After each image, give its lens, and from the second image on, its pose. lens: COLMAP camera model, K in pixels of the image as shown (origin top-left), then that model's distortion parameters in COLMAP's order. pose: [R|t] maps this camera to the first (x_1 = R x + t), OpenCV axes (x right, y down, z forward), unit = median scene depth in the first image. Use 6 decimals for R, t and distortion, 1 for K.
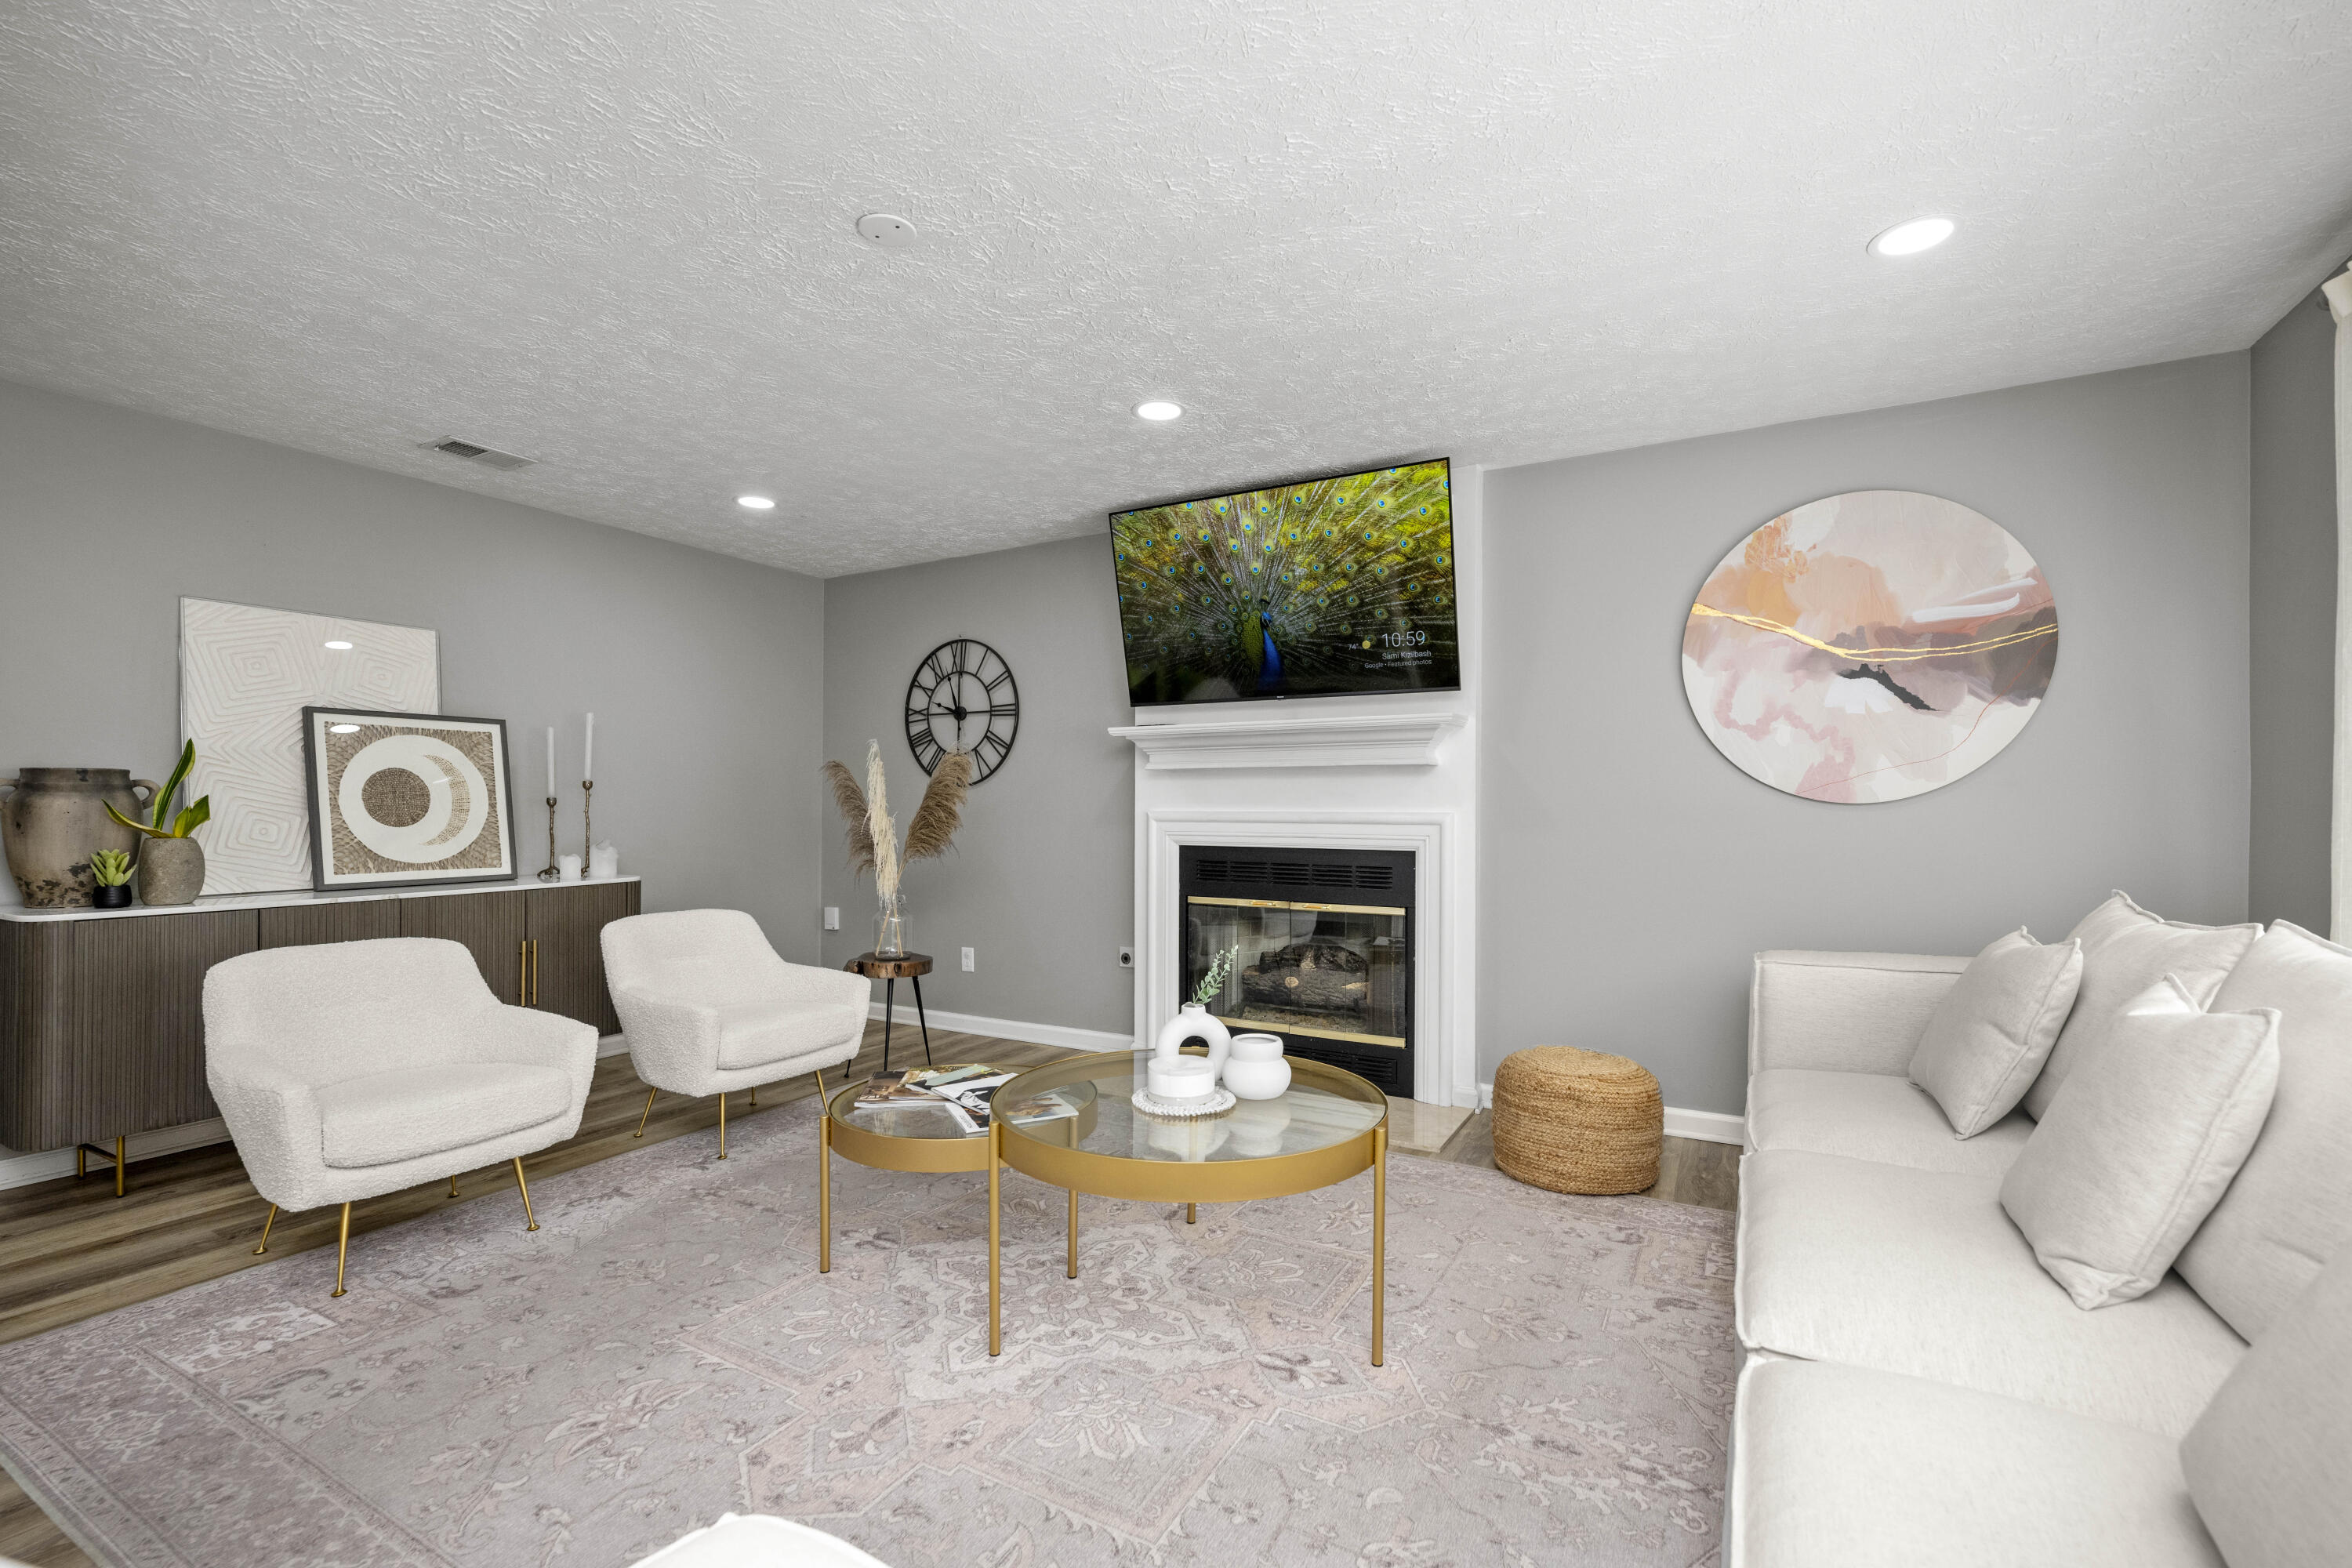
lens RADIAL K [[994.5, 0, 1171.1], [0, 994.5, 805.1], [0, 0, 1]] dist [-0.000652, 0.000260]
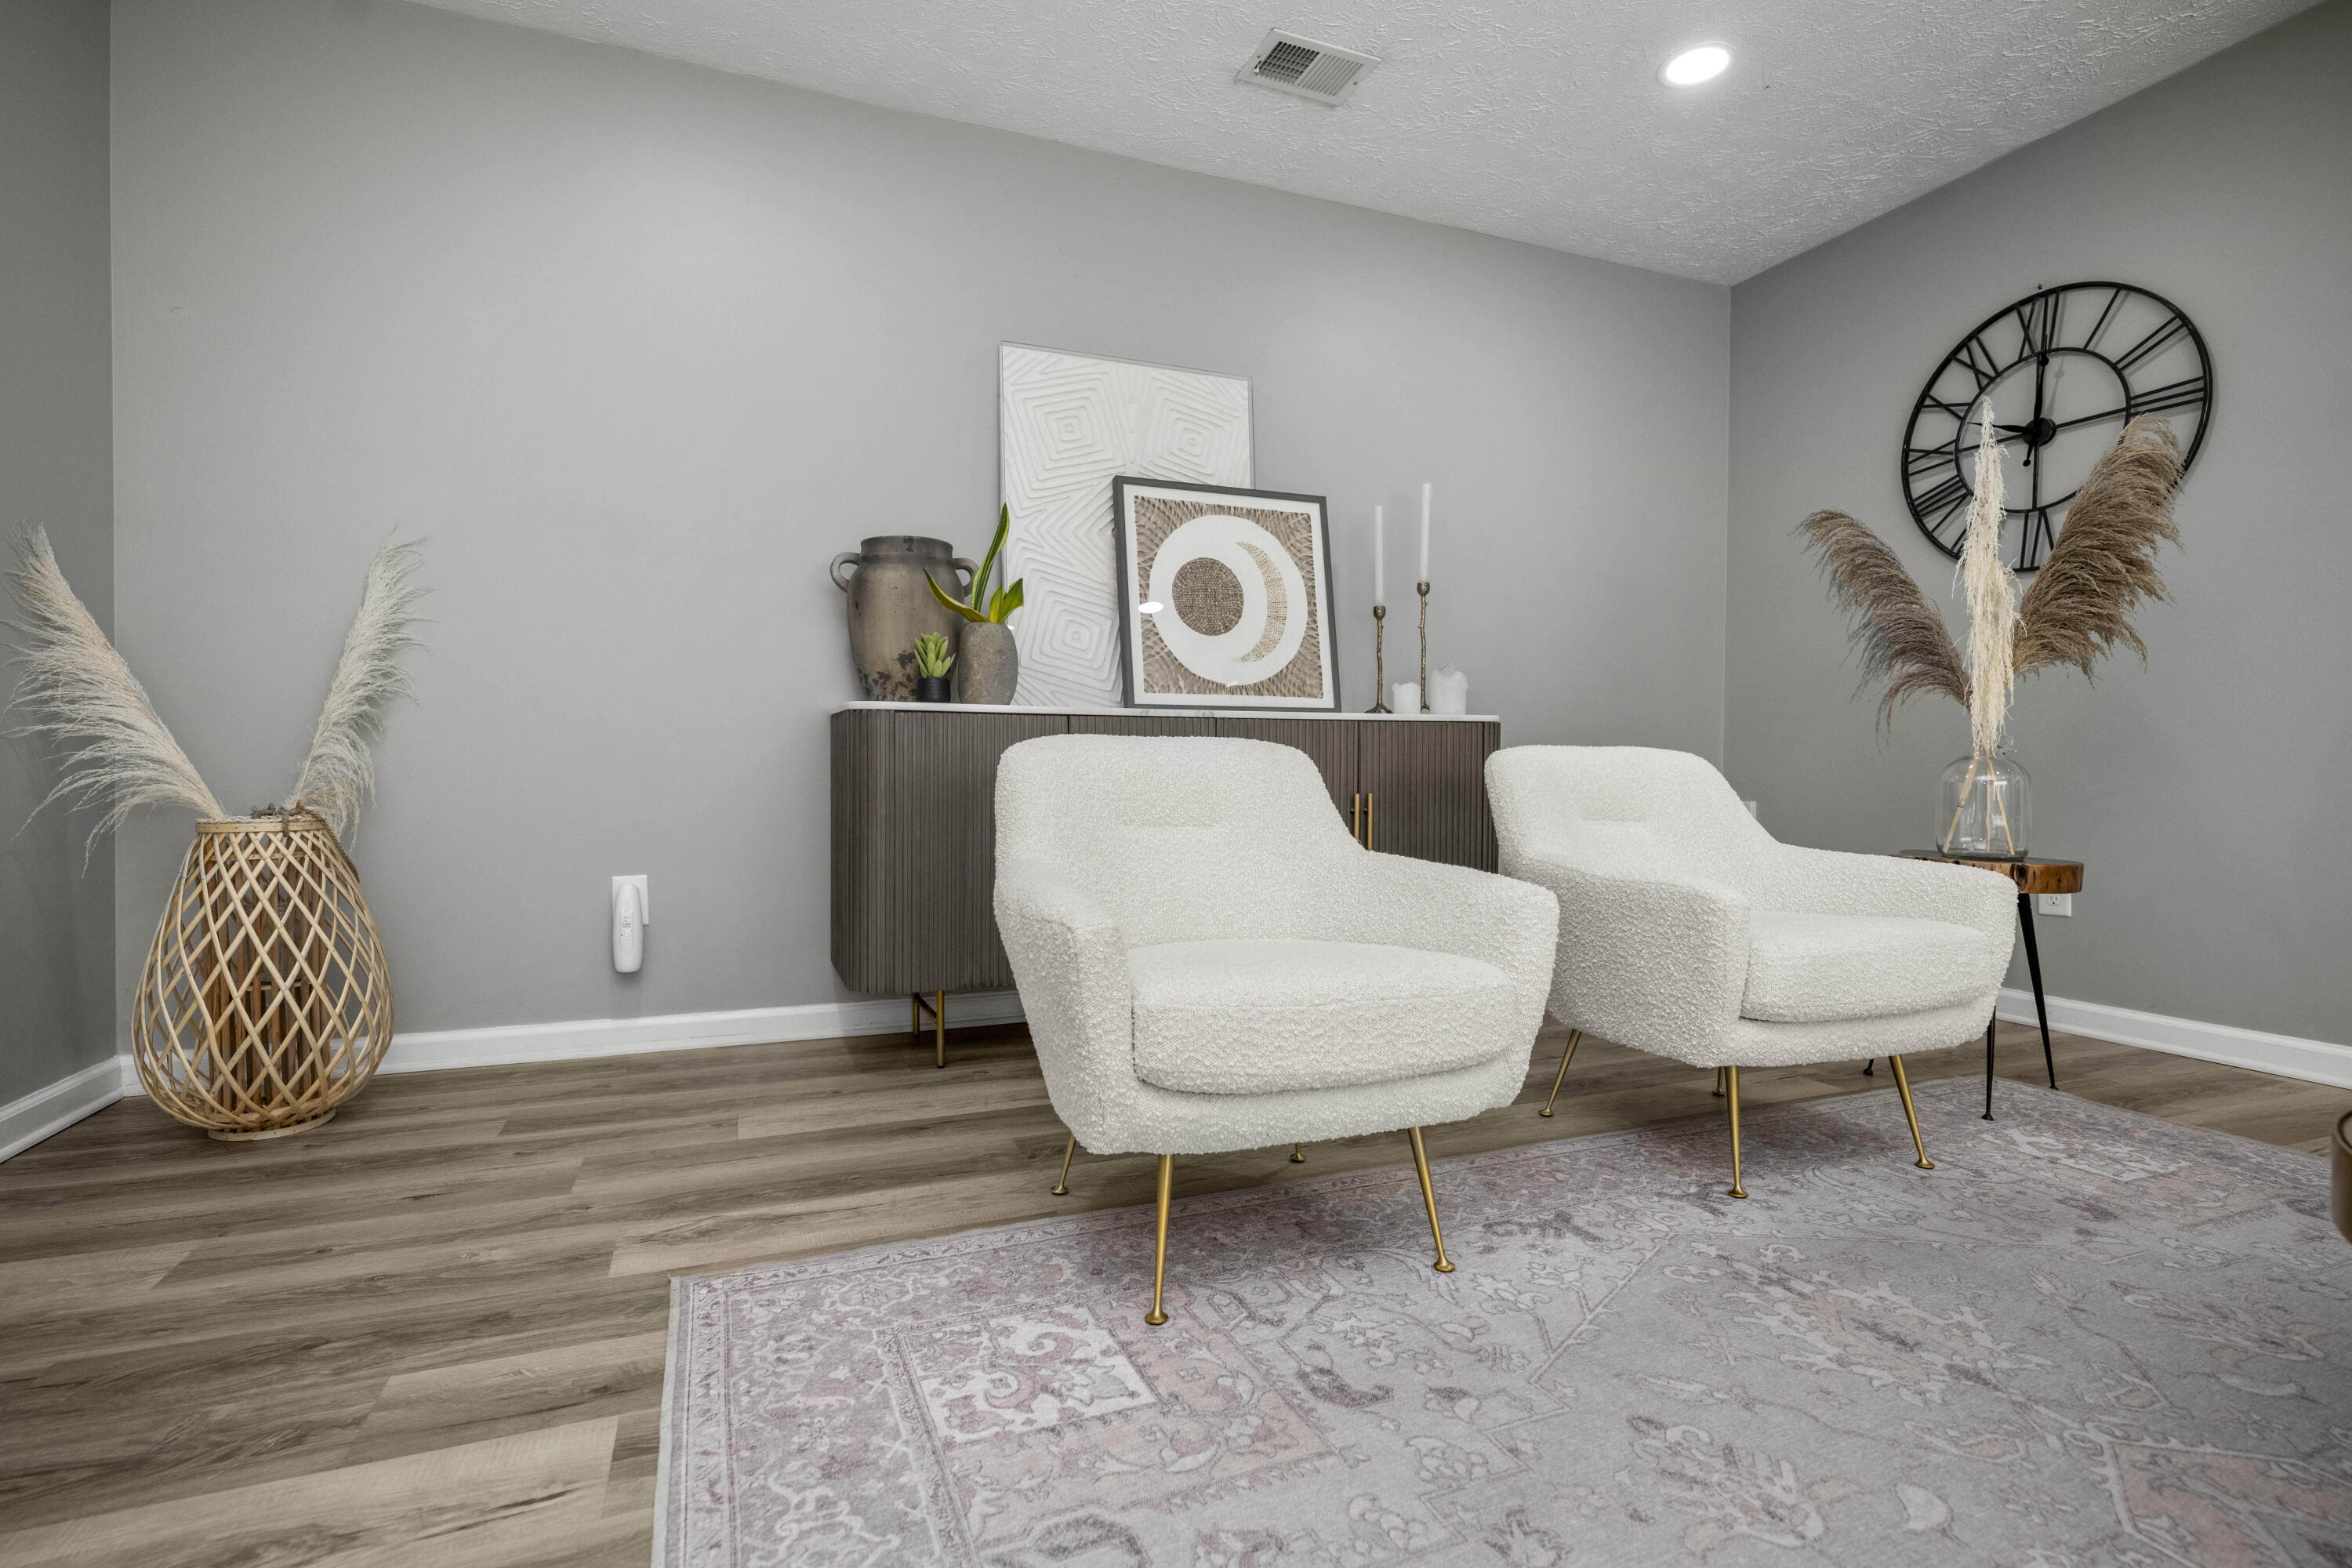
lens RADIAL K [[1102.0, 0, 1164.0], [0, 1102.0, 770.9], [0, 0, 1]] dist [-0.000138, 0.000152]
pose [[0.778633, 0.004131, -0.627466, -0.329626], [0.000995, 0.999969, 0.007817, 0.135769], [0.627479, -0.006711, 0.778605, 0.386292]]
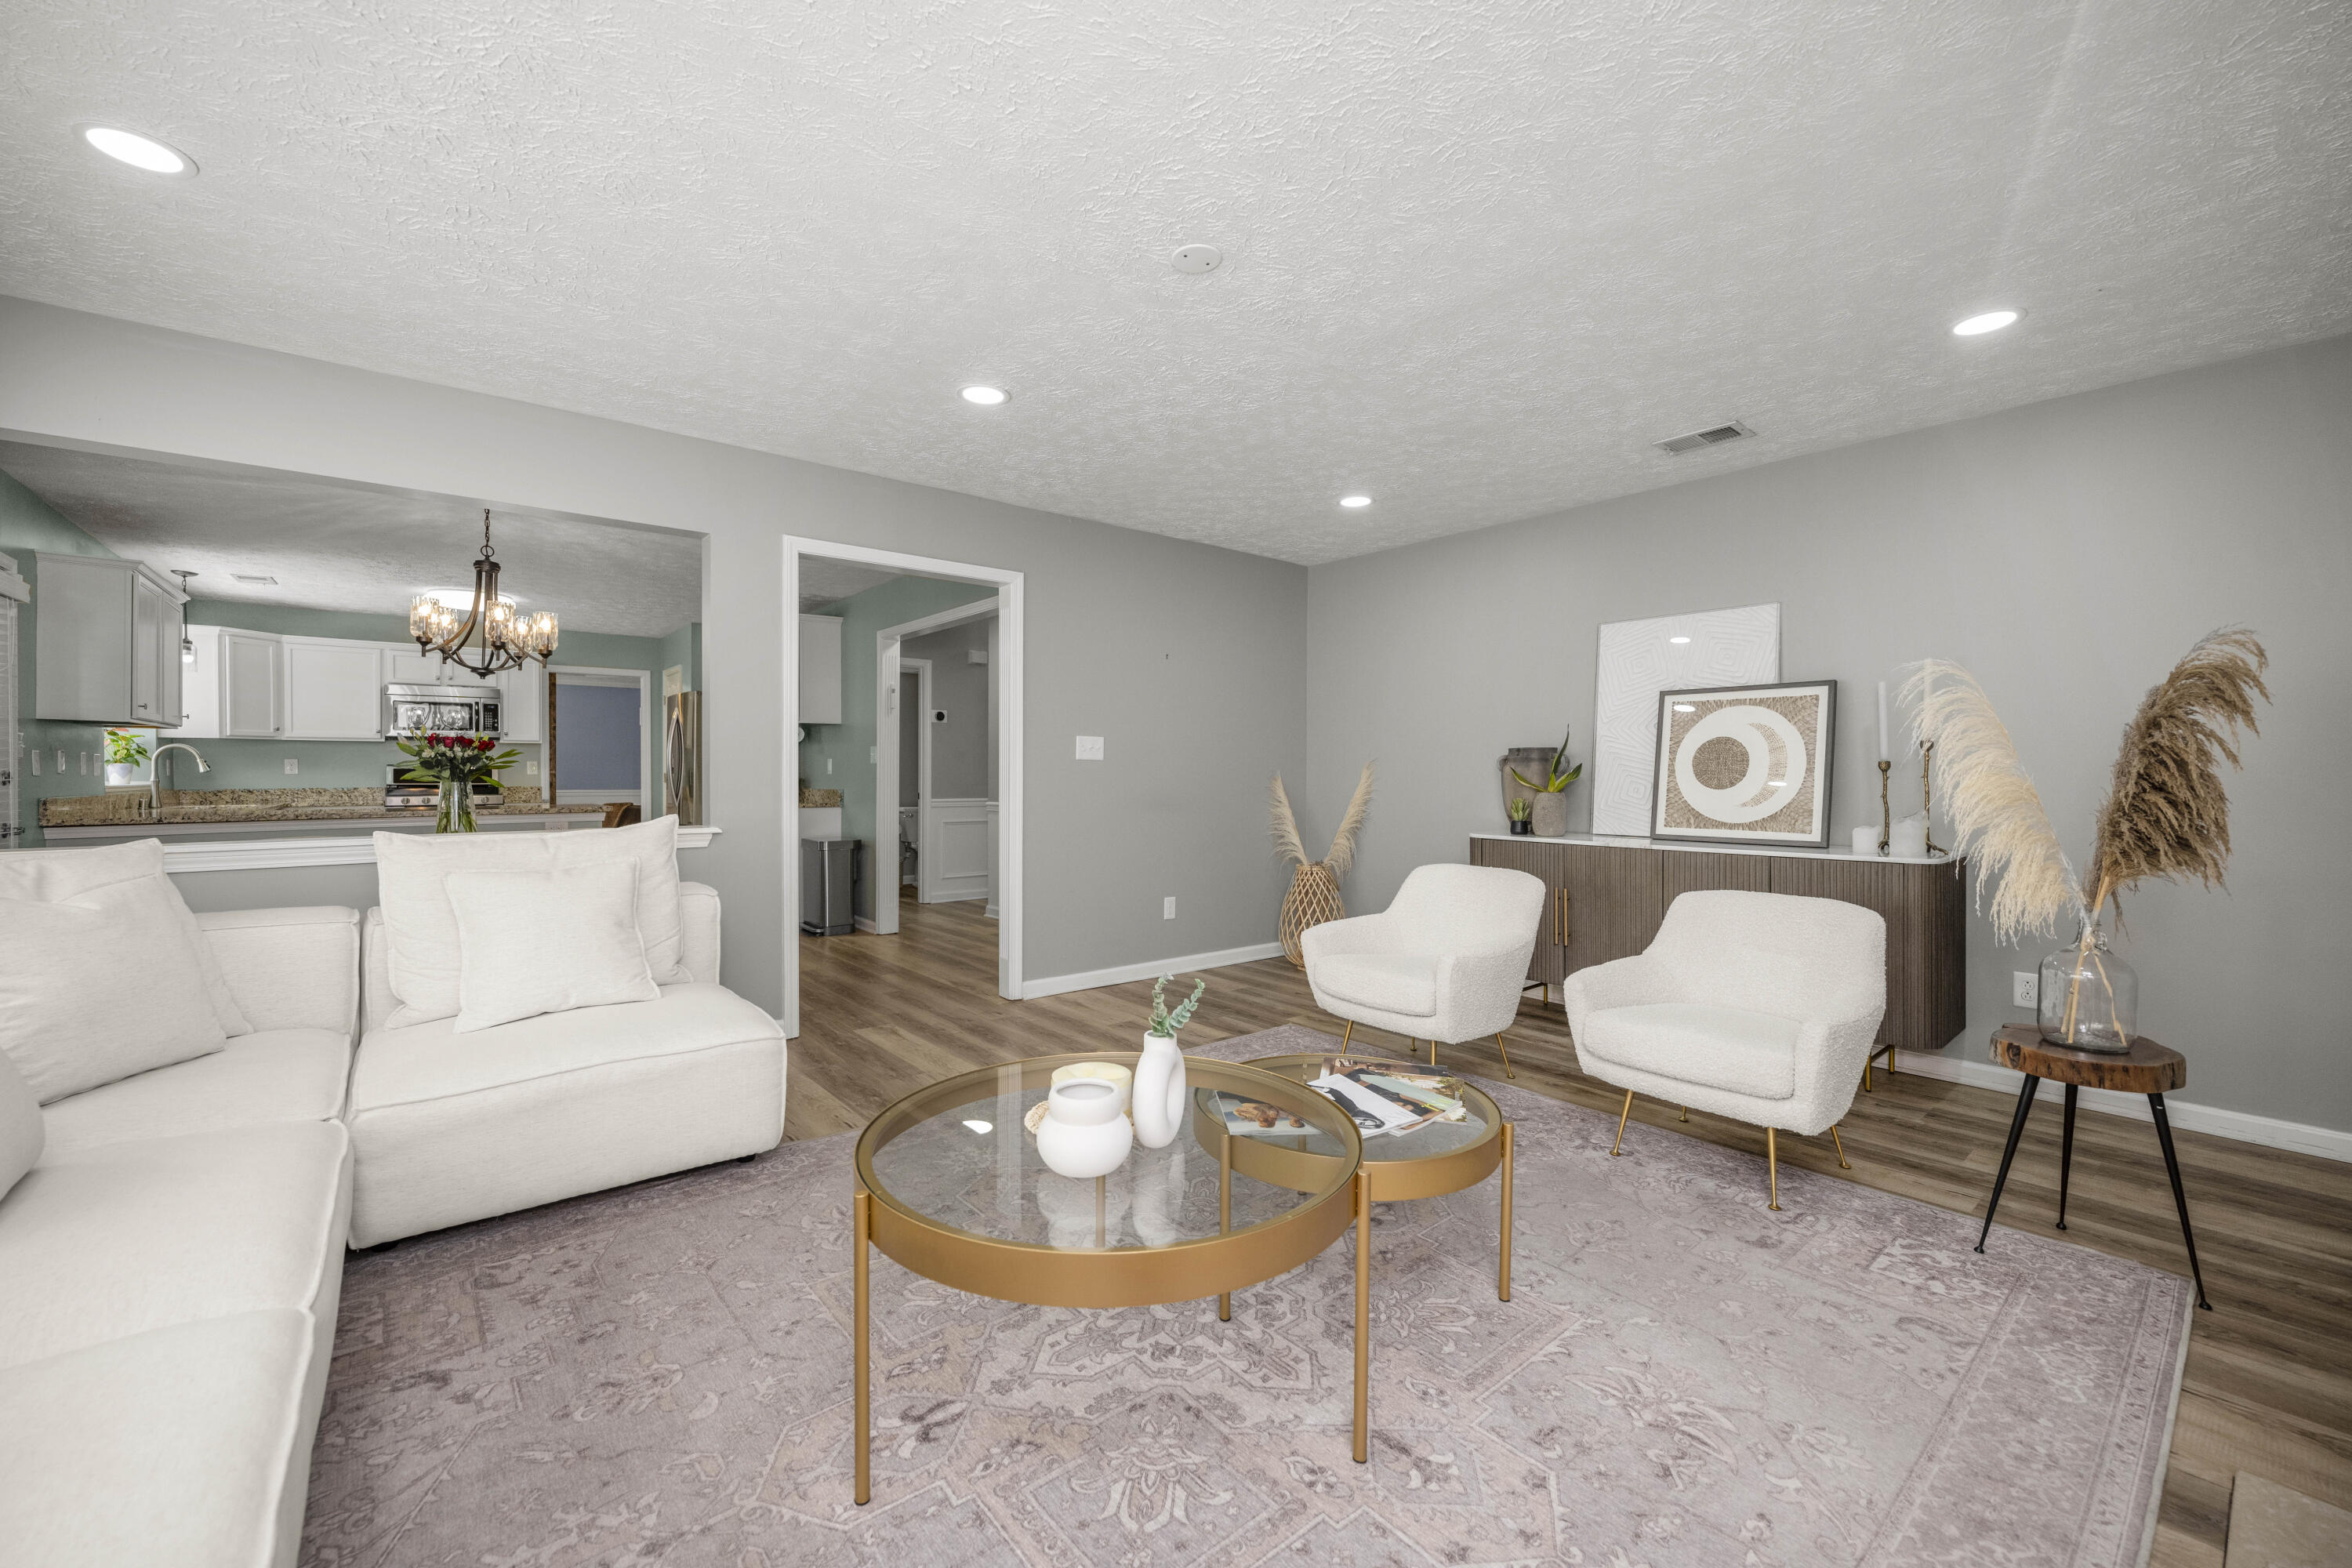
lens RADIAL K [[946.6, 0, 1184.6], [0, 946.6, 782.0], [0, 0, 1]] dist [0.001231, 0.000264]
pose [[-0.348109, 0.008044, -0.937420, 0.502217], [0.000146, 0.999964, 0.008526, 0.005194], [0.937454, 0.002831, -0.348098, 0.934682]]
